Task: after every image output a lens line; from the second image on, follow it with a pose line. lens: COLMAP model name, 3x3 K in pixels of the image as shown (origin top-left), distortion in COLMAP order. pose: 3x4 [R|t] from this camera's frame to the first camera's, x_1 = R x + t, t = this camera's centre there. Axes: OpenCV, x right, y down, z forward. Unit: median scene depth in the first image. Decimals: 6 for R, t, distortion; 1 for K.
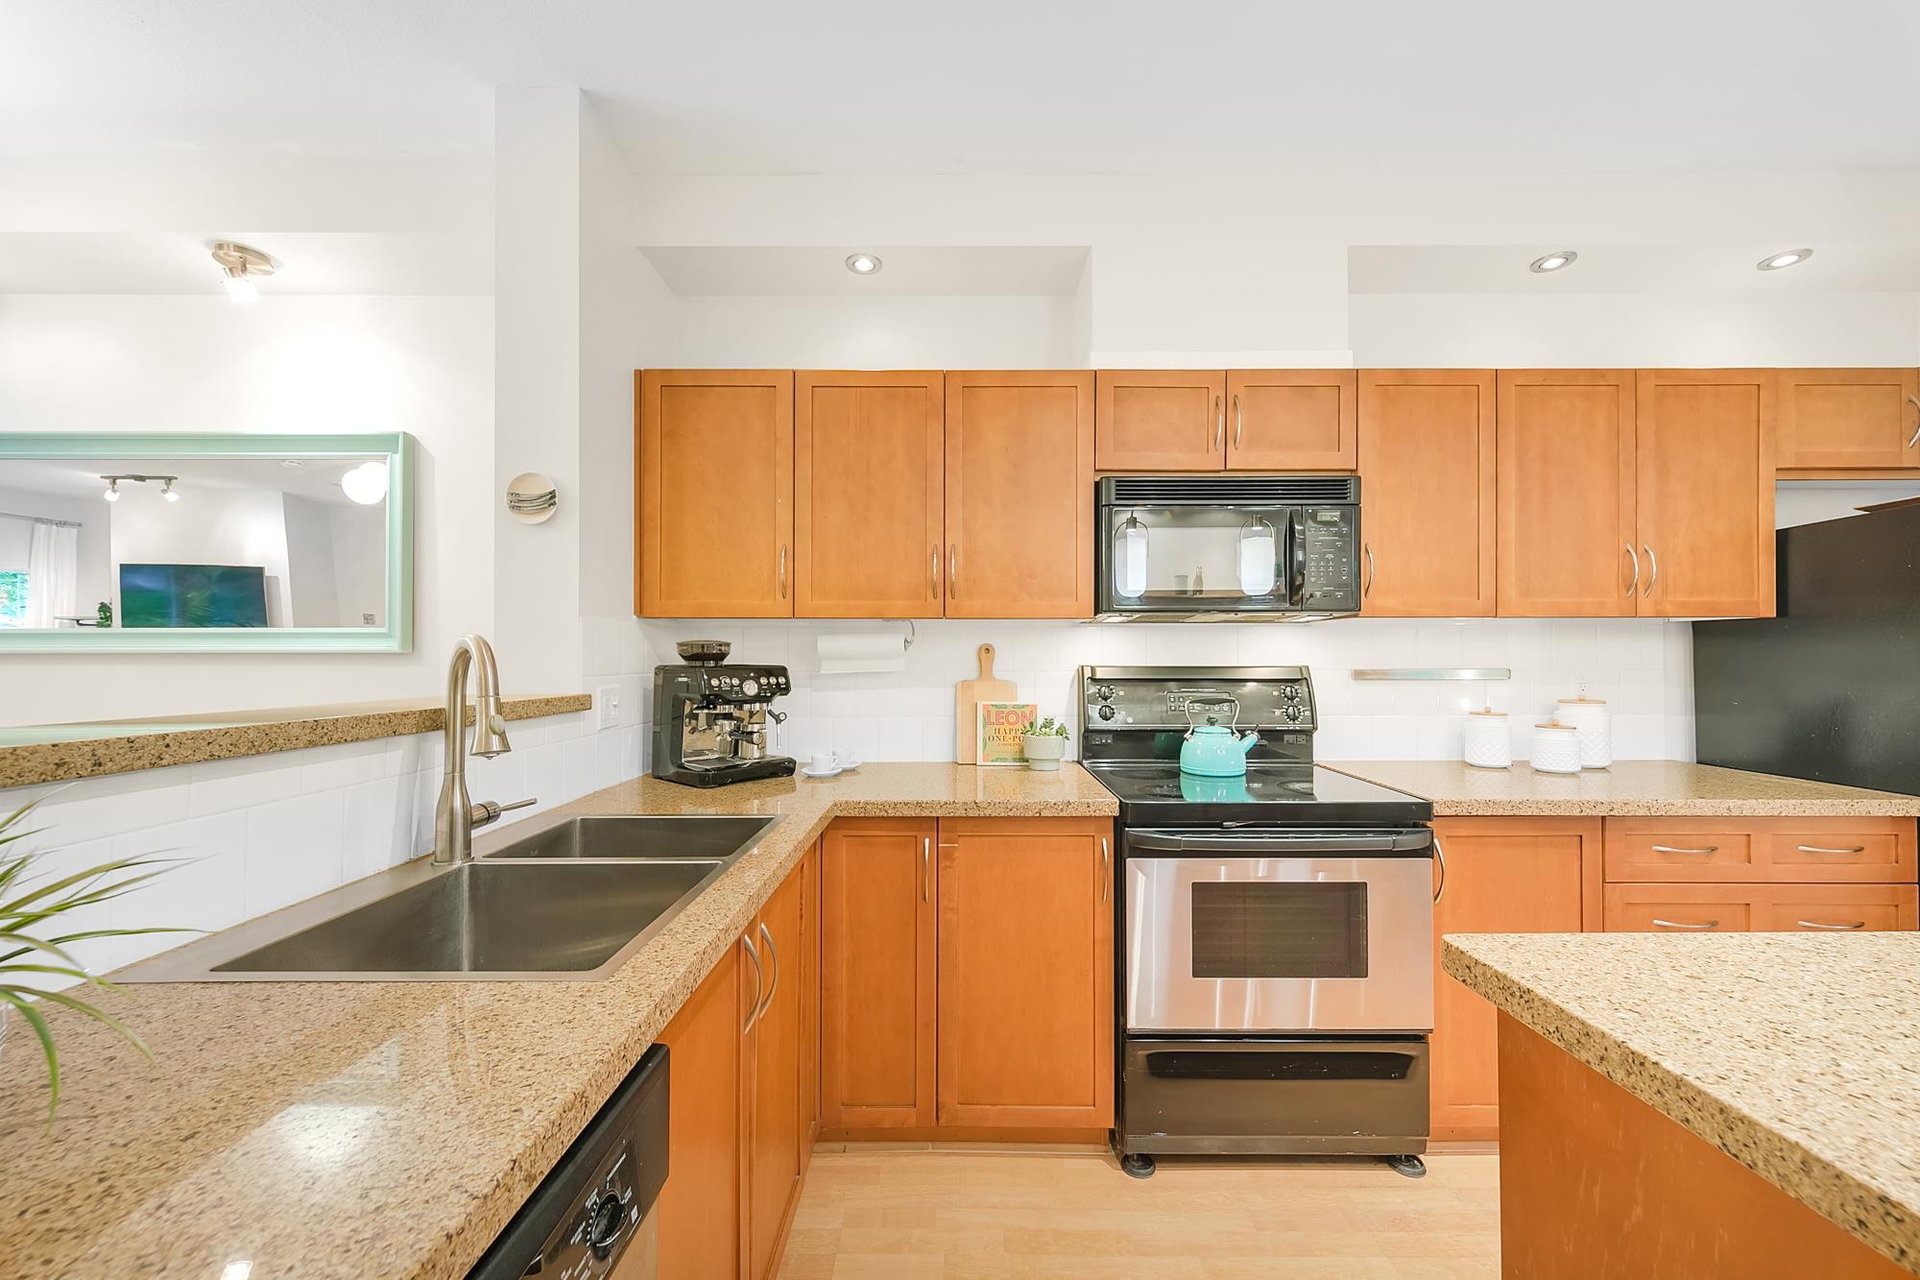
lens RADIAL K [[727.4, 0, 944.8], [0, 727.4, 651.3], [0, 0, 1]] dist [0.003191, -0.000325]
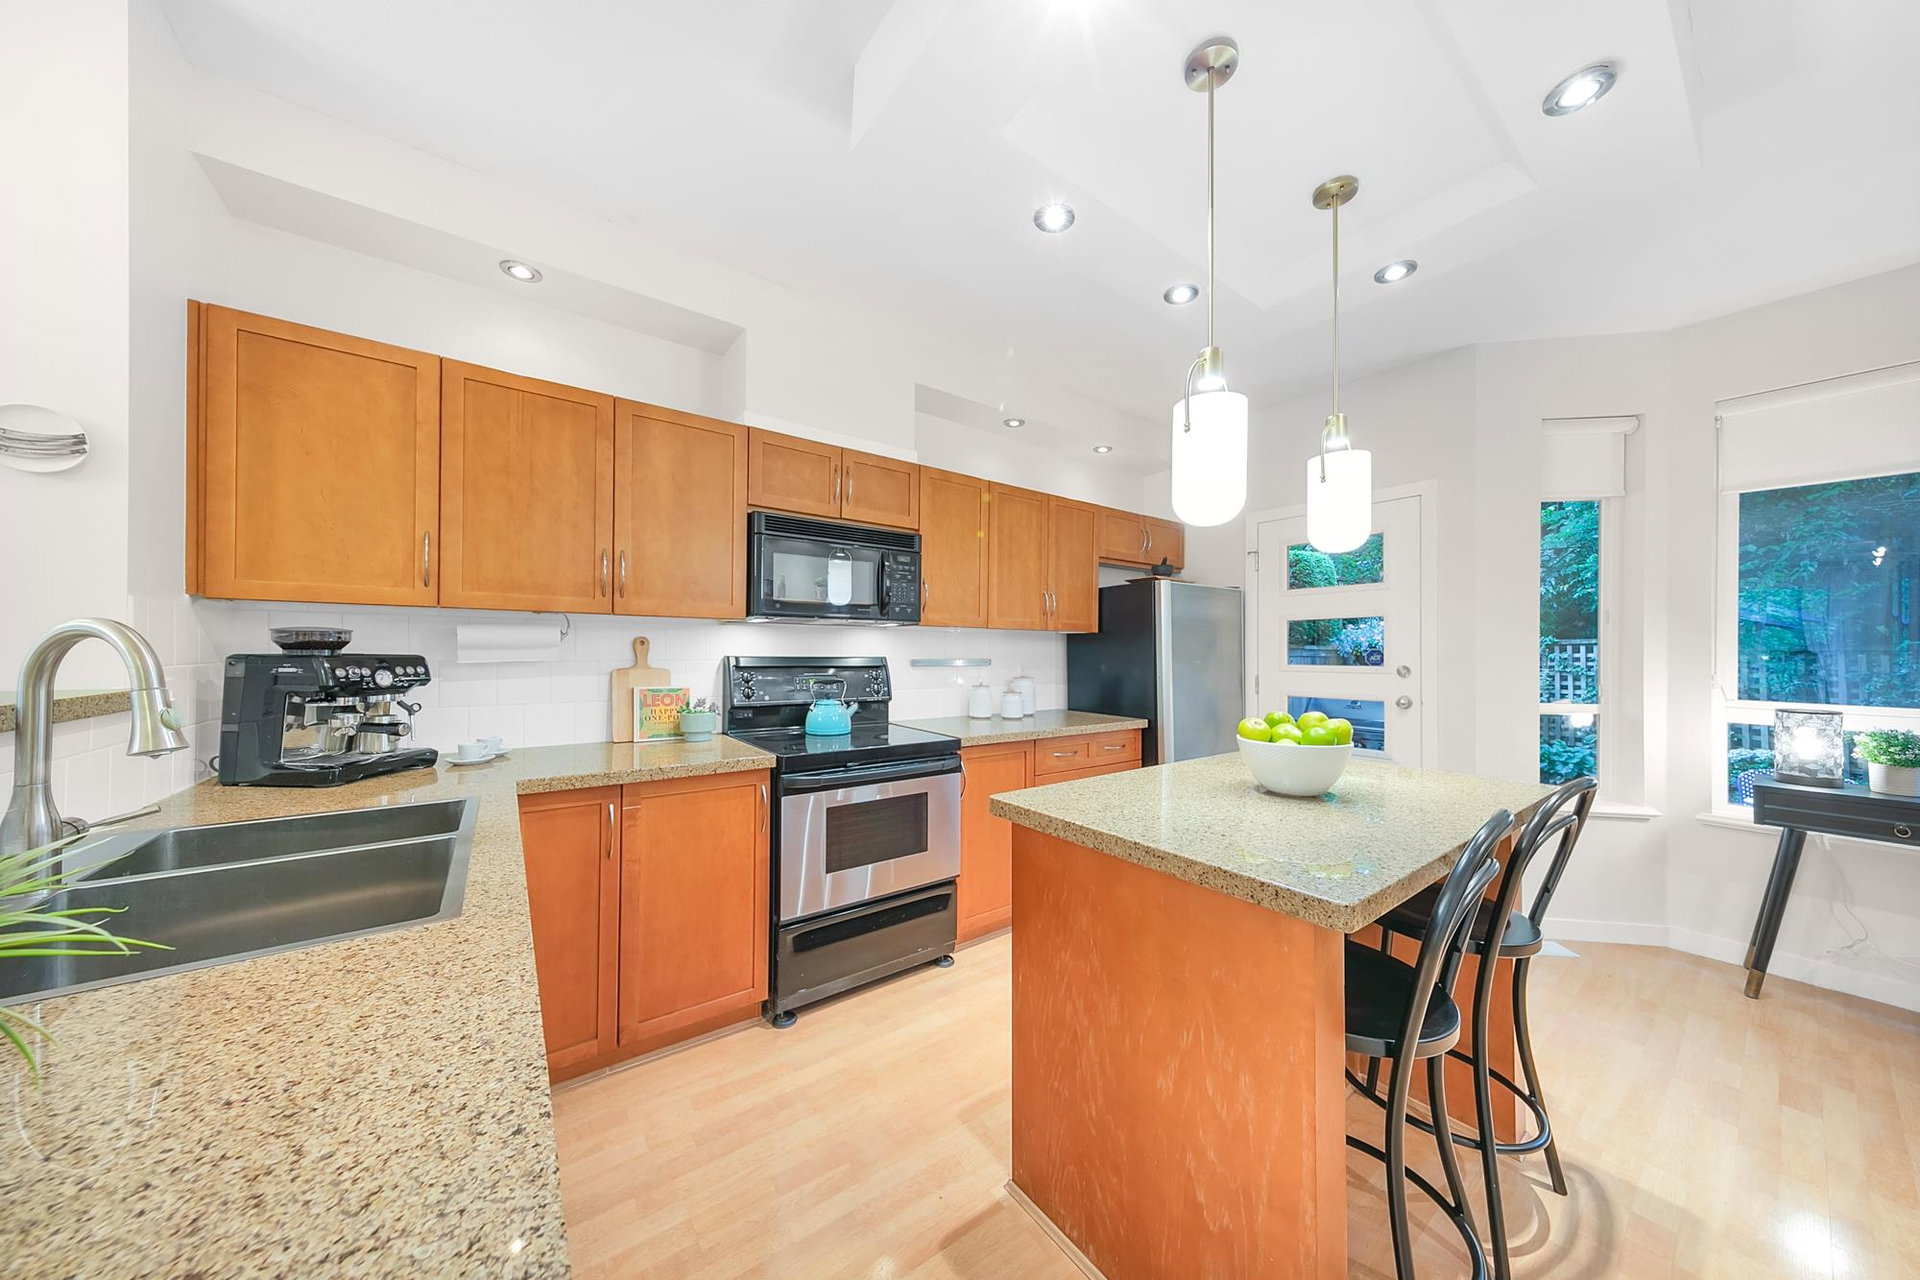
lens RADIAL K [[616.6, 0, 959.9], [0, 616.6, 644.1], [0, 0, 1]] dist [0.007265, 0.000120]
pose [[0.802486, 0.015098, 0.596480, -0.142863], [-0.014953, 0.999875, -0.005192, -0.001574], [-0.596484, -0.004753, 0.802611, -0.104860]]
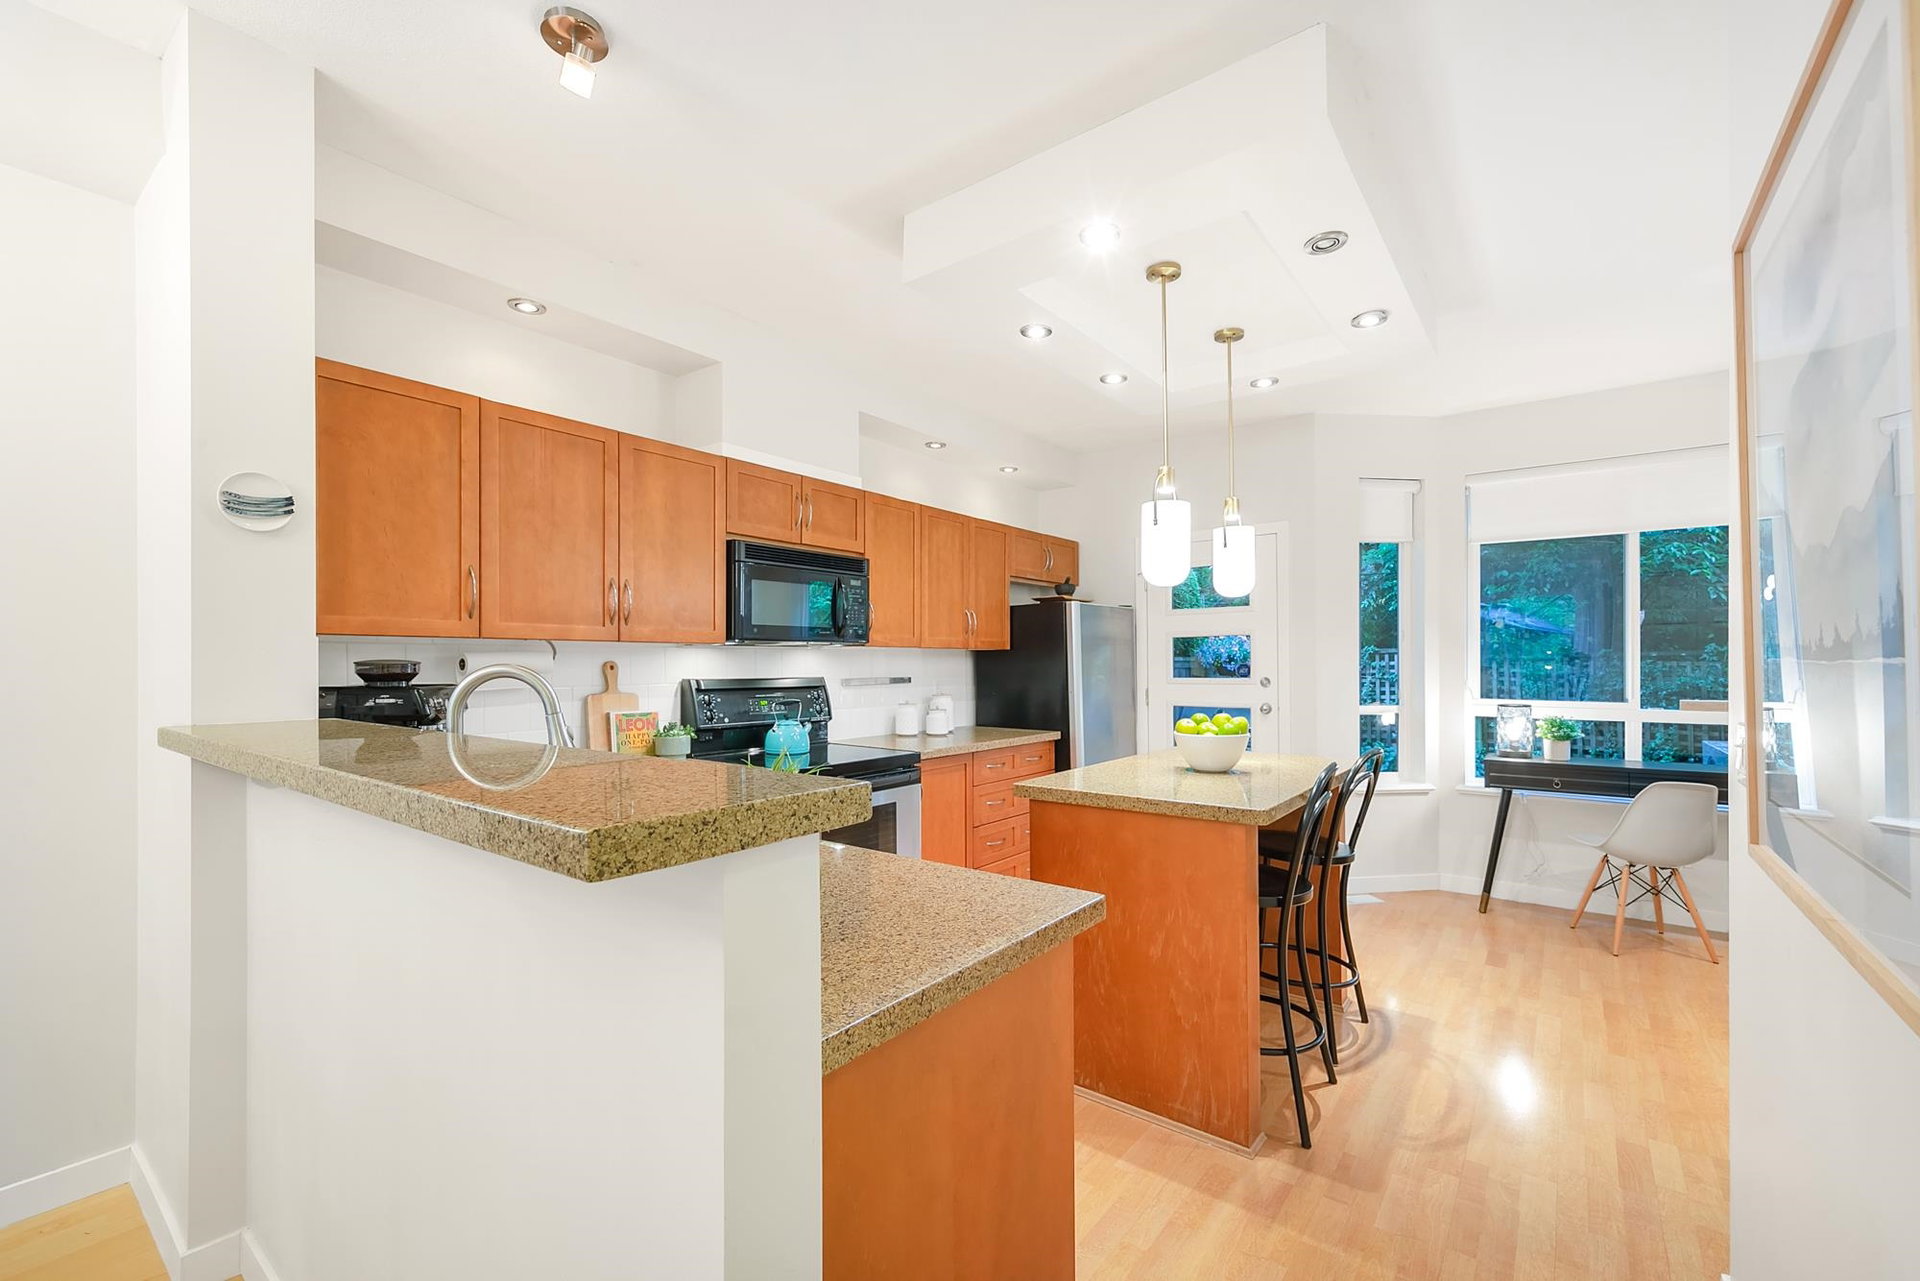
lens RADIAL K [[800.0, 0, 952.6], [0, 800.0, 654.1], [0, 0, 1]] dist [-0.002235, 0.000070]
pose [[0.612981, 0.007860, 0.790059, -0.705587], [-0.004800, 0.999969, -0.006225, -0.019472], [-0.790083, 0.000024, 0.613000, -0.229898]]
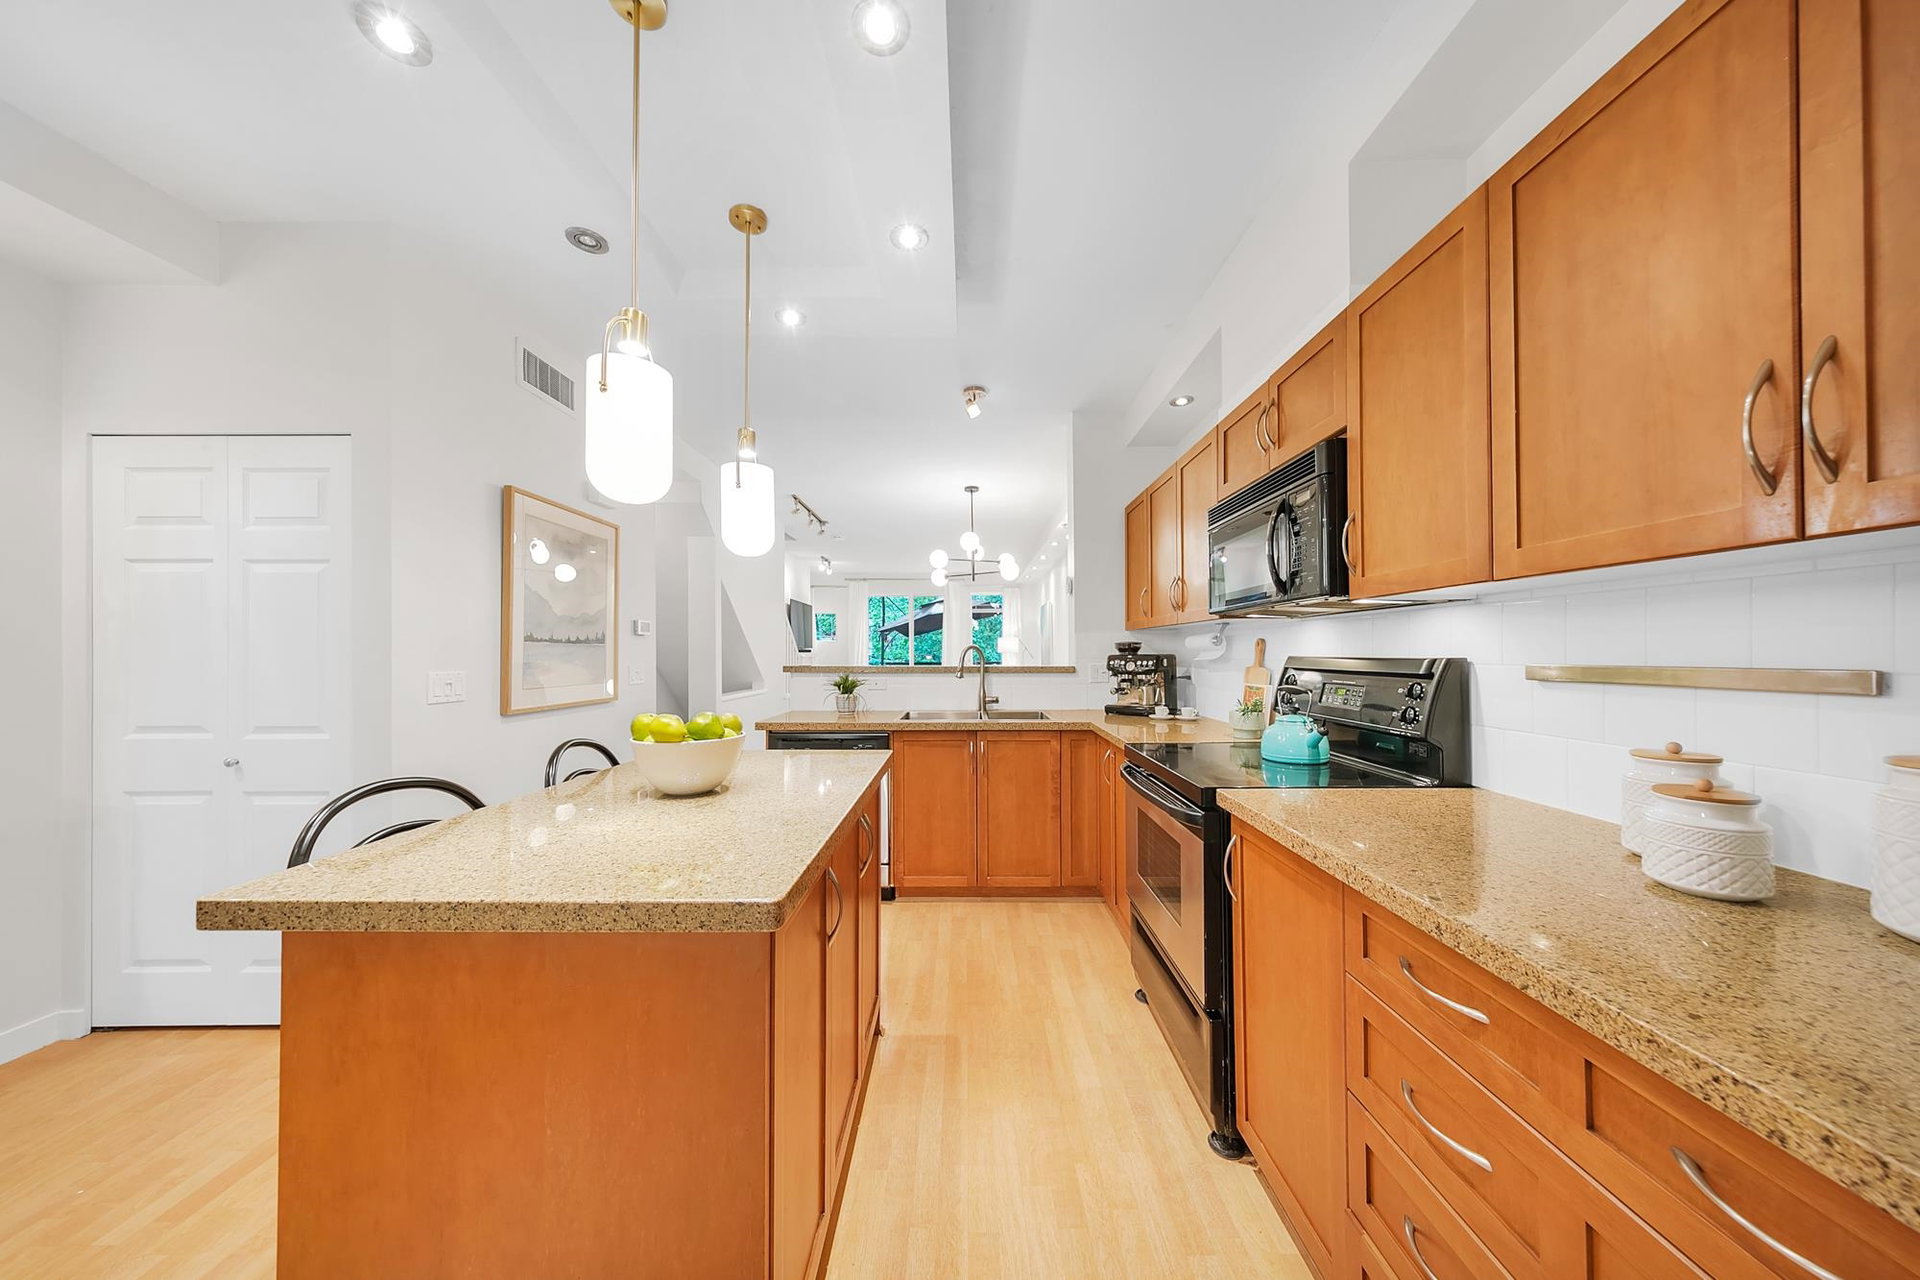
lens RADIAL K [[616.6, 0, 960.2], [0, 616.6, 649.3], [0, 0, 1]] dist [0.007265, 0.000120]
pose [[-0.015798, -0.006153, -0.999856, 1.299997], [0.014693, 0.999872, -0.006385, 0.007929], [0.999767, -0.014792, -0.015706, 0.559910]]
